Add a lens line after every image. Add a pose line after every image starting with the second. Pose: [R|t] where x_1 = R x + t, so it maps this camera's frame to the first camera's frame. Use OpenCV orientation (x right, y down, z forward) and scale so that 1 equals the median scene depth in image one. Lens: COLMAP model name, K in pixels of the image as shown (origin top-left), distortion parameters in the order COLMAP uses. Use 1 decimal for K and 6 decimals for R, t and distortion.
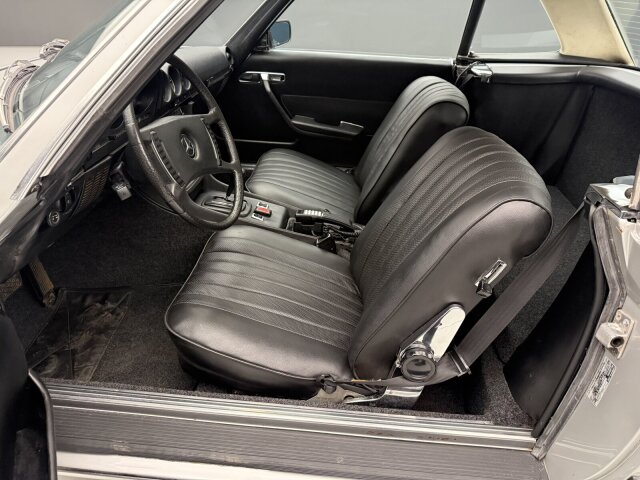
lens RADIAL K [[434.8, 0, 321.0], [0, 434.8, 257.3], [0, 0, 1]] dist [-0.001912, -0.002523]
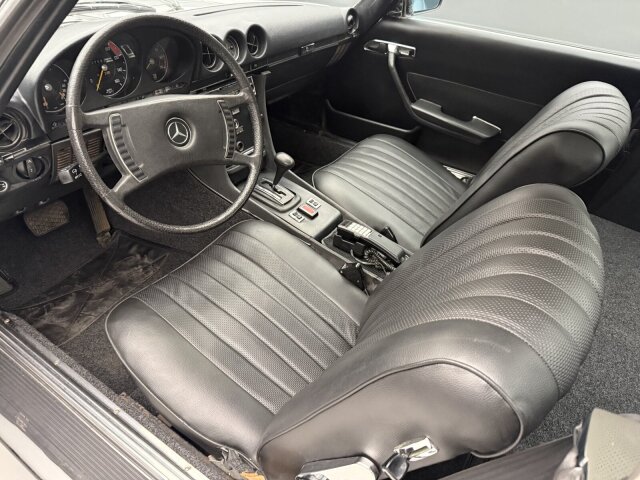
lens RADIAL K [[444.2, 0, 320.0], [0, 444.2, 240.0], [0, 0, 1]] dist [-0.008028, -0.004955]
pose [[0.872895, 0.297747, -0.386524, 0.246908], [-0.273180, 0.954642, 0.118451, -0.164227], [0.404261, 0.002195, 0.914641, 0.213845]]
